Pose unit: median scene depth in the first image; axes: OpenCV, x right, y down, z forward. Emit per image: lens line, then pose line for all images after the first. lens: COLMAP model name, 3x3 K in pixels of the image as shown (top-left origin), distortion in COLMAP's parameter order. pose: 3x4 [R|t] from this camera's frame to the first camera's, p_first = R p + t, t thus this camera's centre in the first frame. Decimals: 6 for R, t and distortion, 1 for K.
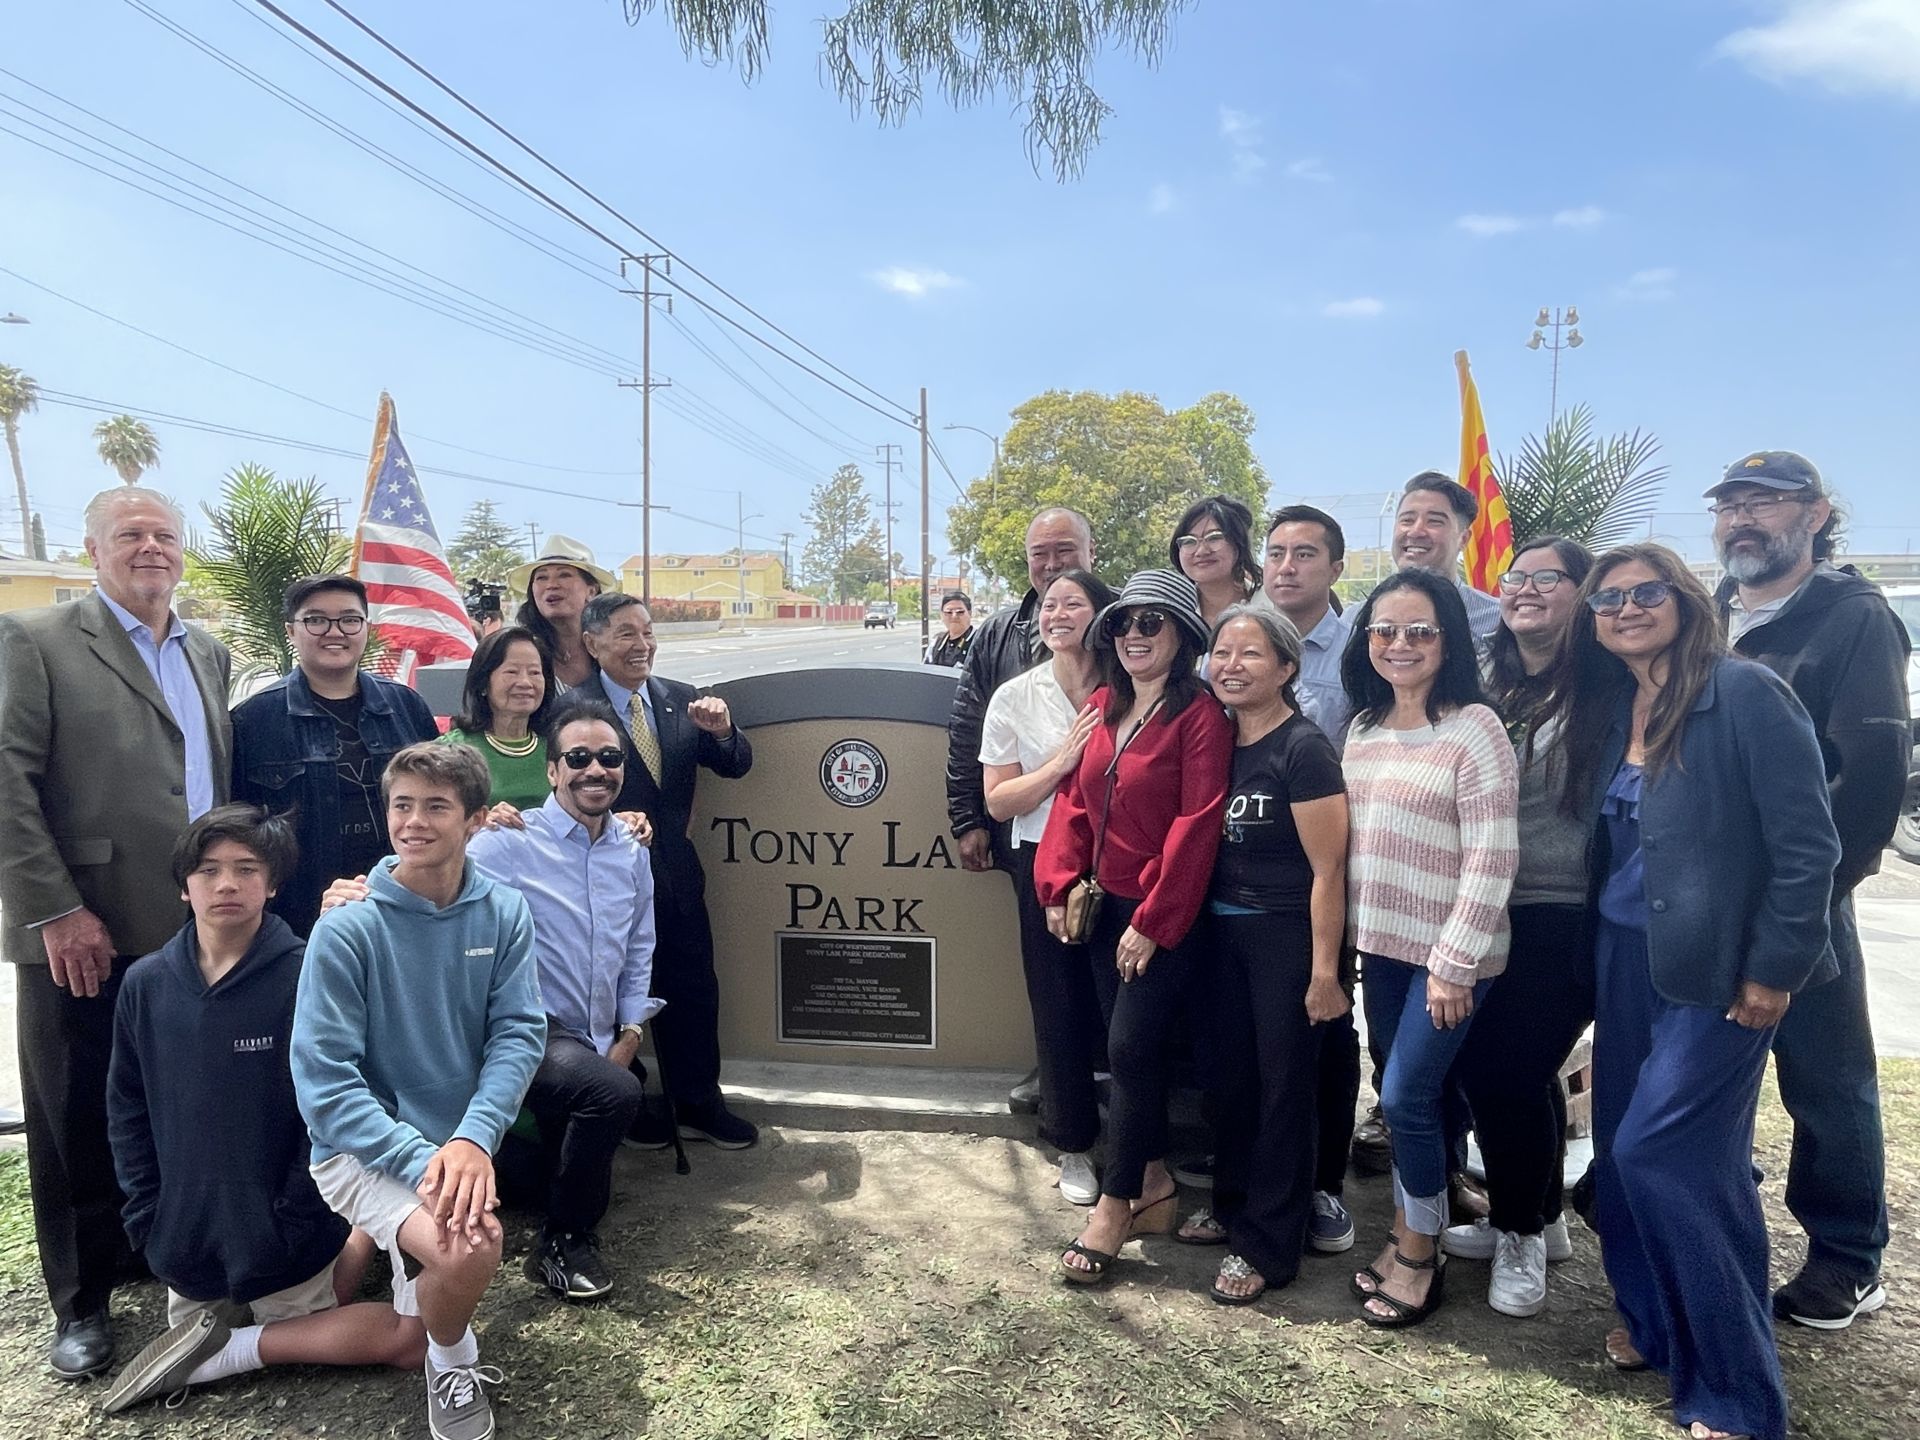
lens RADIAL K [[1170.2, 0, 952.1], [0, 1170.2, 758.2], [0, 0, 1]] dist [0.001938, -0.000147]
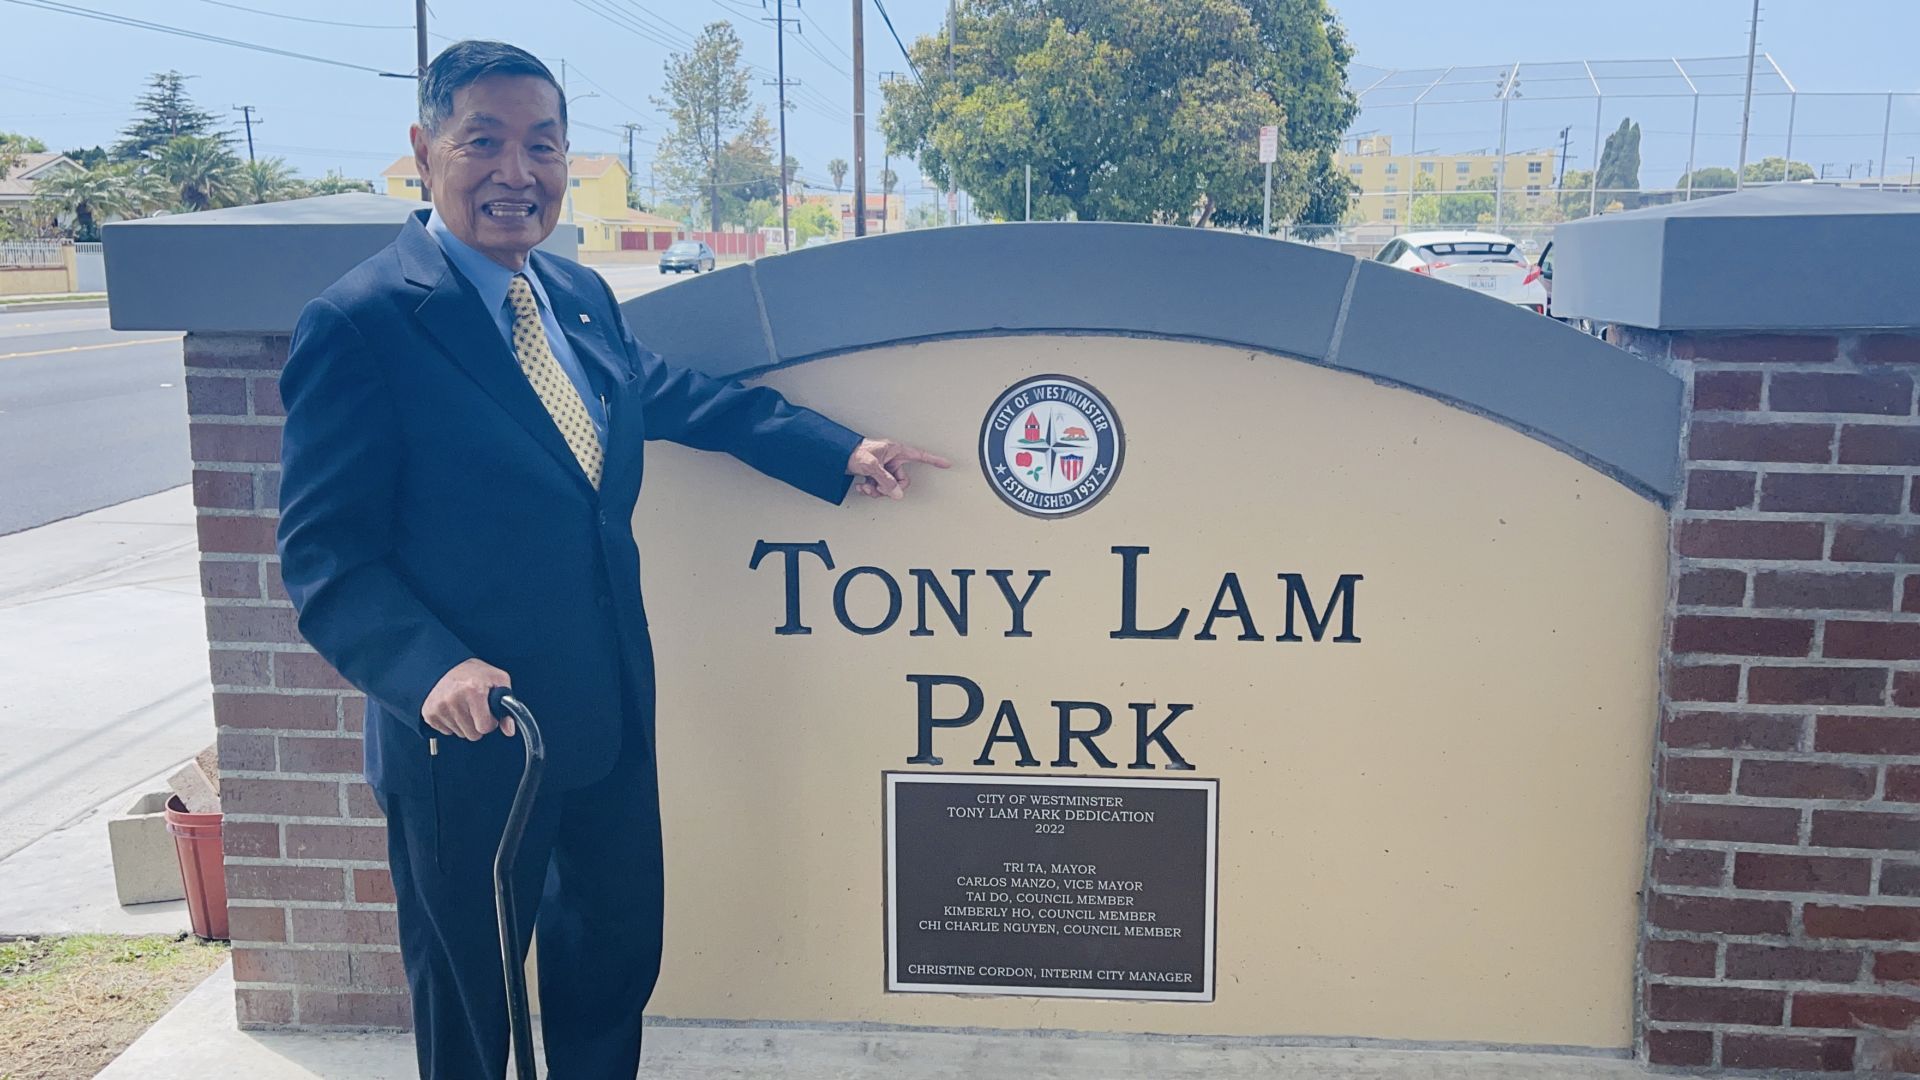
lens RADIAL K [[1702.6, 0, 966.9], [0, 1702.6, 548.3], [0, 0, 1]] dist [0.007648, 0.001037]
pose [[0.998666, -0.011223, 0.050407, -0.152738], [0.008524, 0.998534, 0.053444, 0.016413], [-0.050933, -0.052943, 0.997298, 0.291168]]
